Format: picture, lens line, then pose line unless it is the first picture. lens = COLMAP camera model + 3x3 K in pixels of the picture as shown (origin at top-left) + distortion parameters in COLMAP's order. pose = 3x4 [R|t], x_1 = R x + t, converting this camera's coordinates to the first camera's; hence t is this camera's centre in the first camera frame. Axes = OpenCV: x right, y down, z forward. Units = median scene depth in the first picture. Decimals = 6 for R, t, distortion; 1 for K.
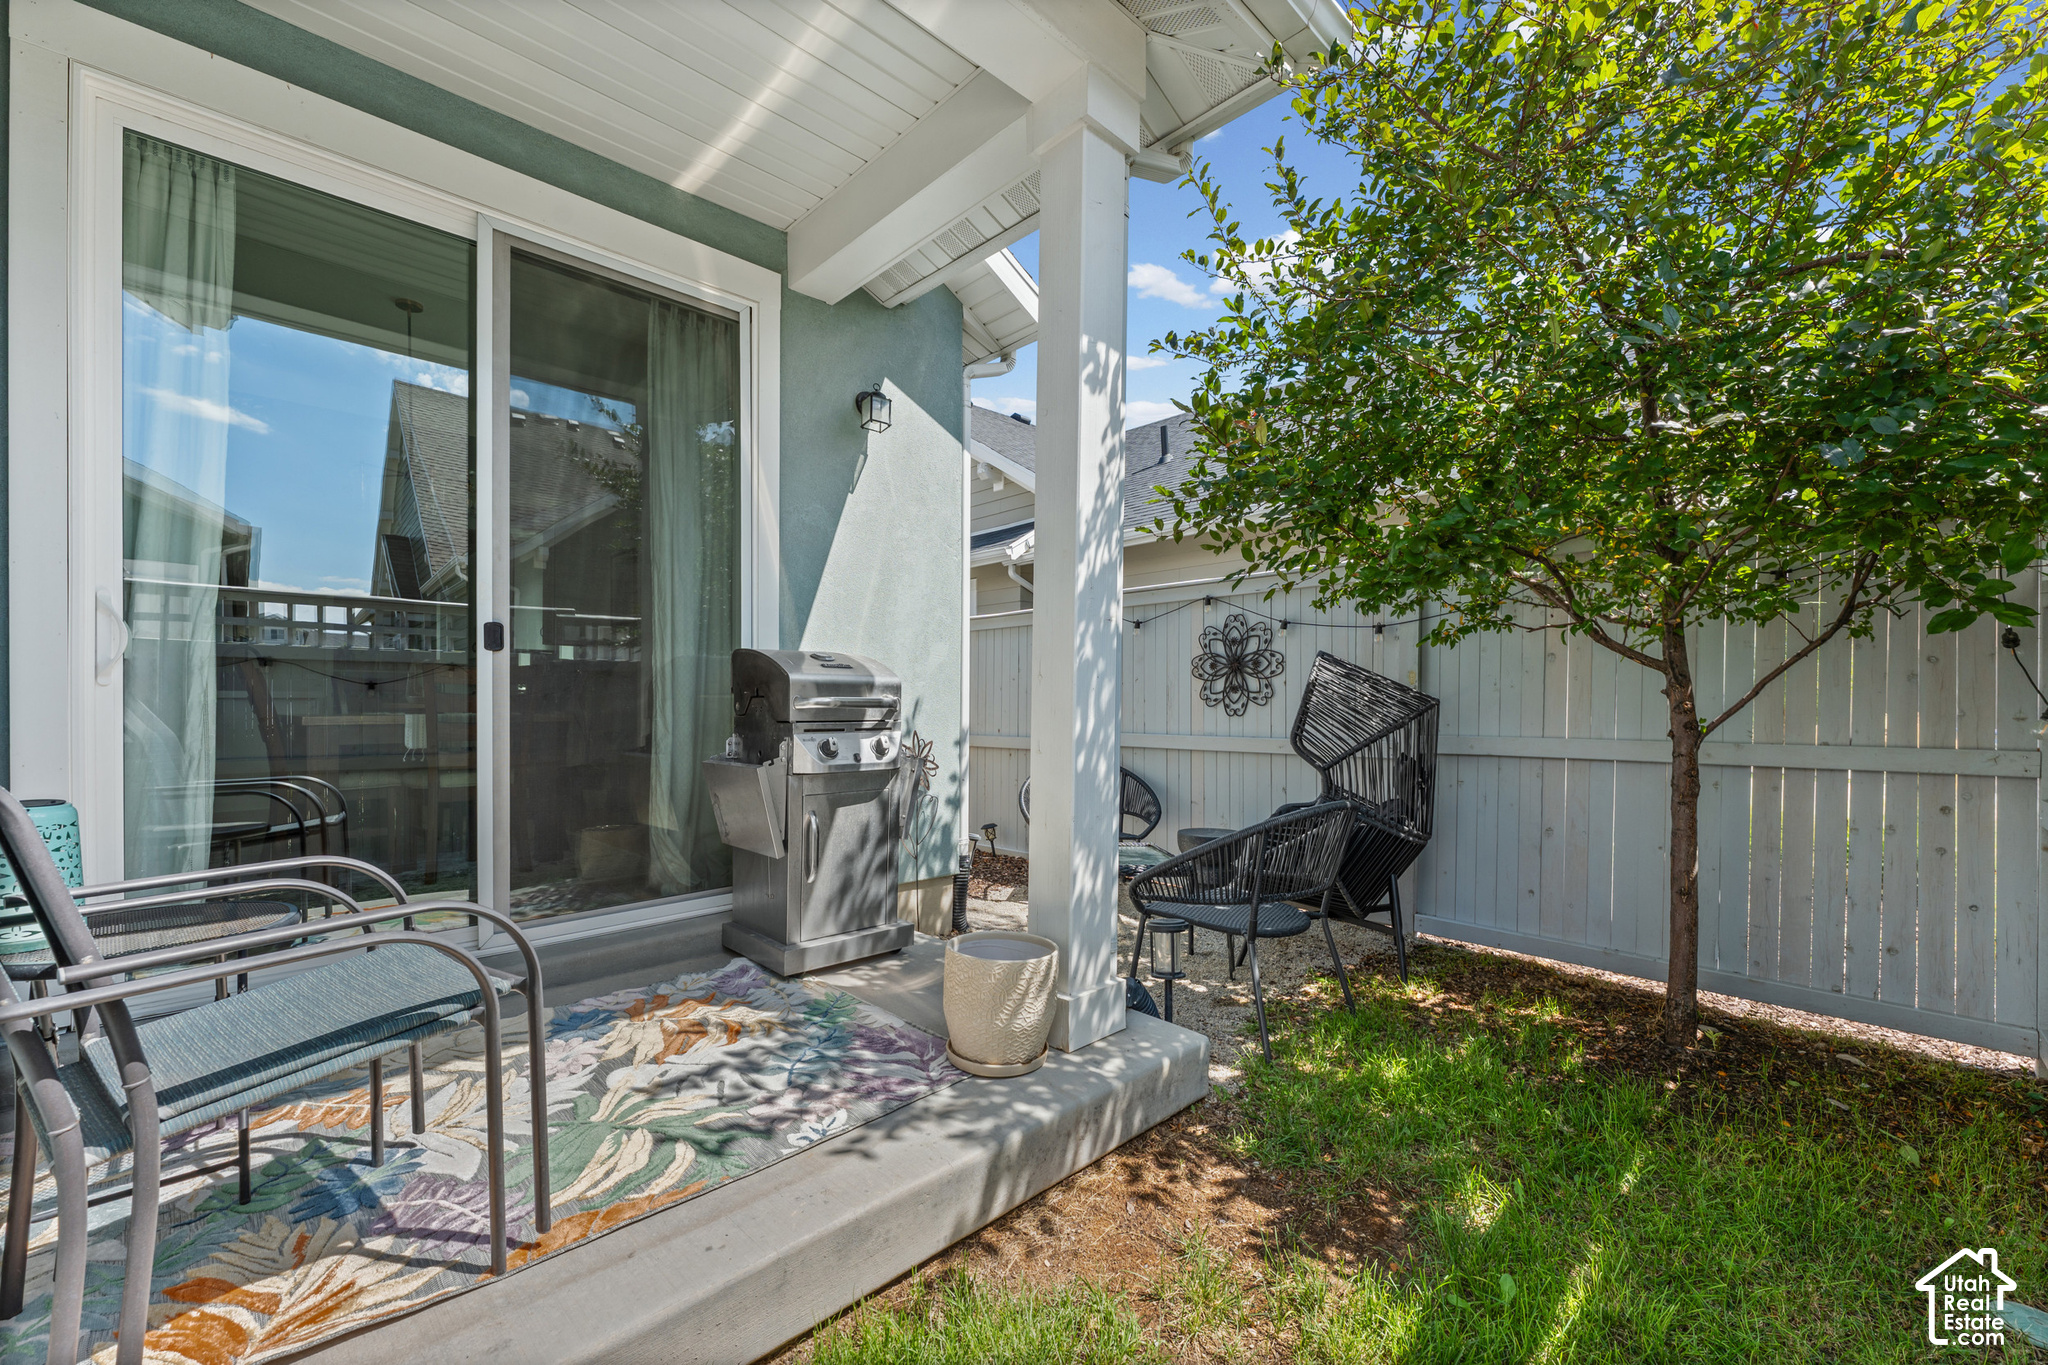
lens RADIAL K [[833.1, 0, 1014.8], [0, 833.1, 742.9], [0, 0, 1]] dist [0.000347, -0.000005]
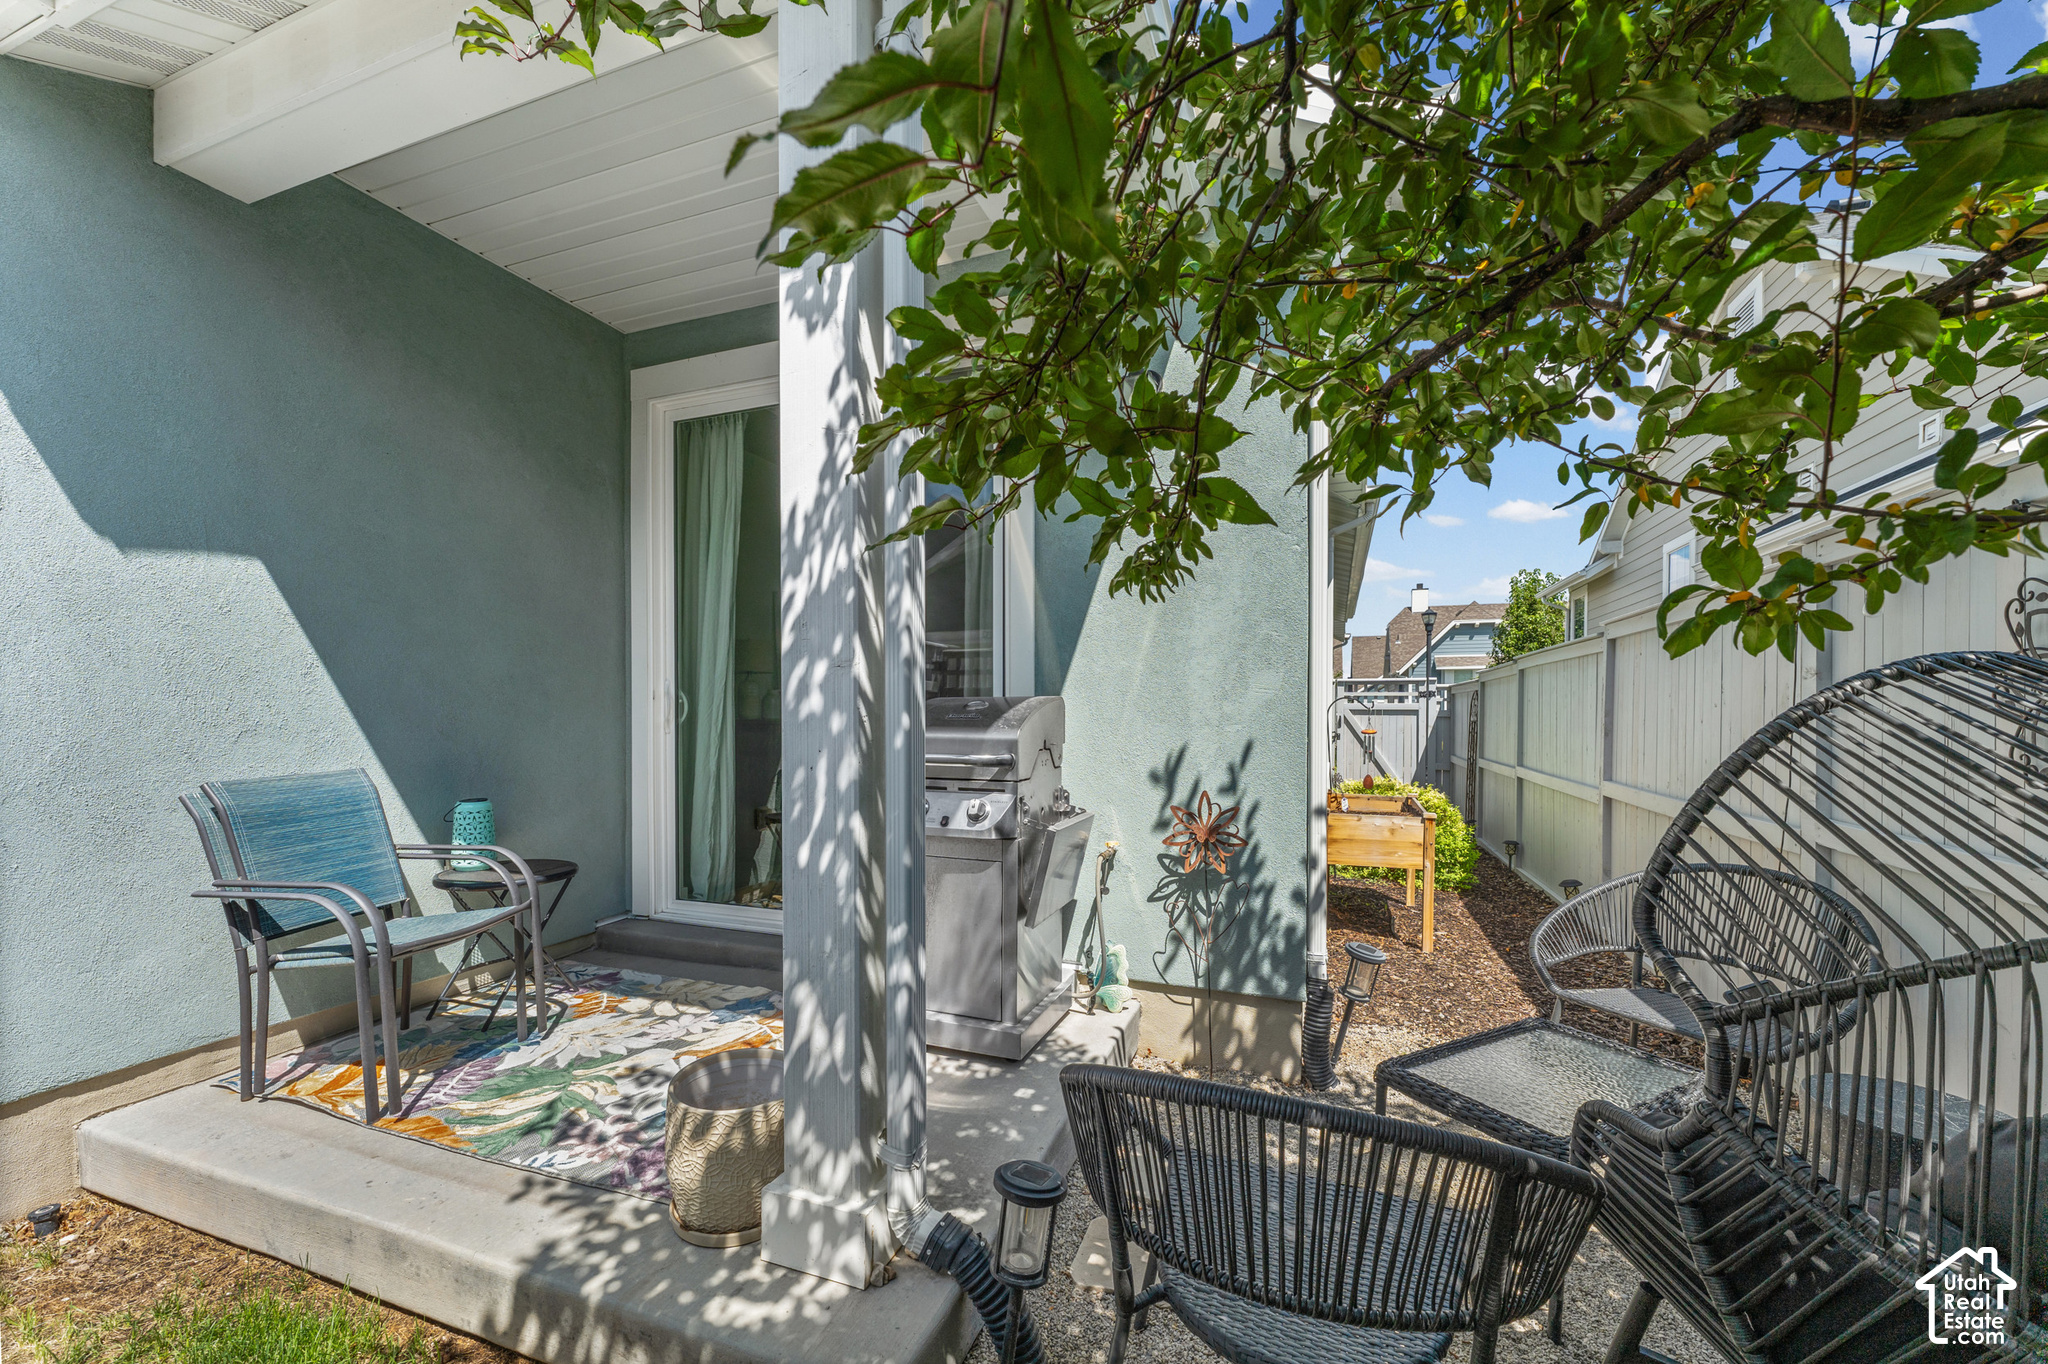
lens RADIAL K [[833.1, 0, 1014.8], [0, 833.1, 742.4], [0, 0, 1]] dist [0.000347, -0.000005]
pose [[0.423317, 0.025920, -0.905611, 0.801420], [-0.050608, 0.998706, 0.004929, -0.088890], [0.904567, 0.043744, 0.424081, 0.867359]]
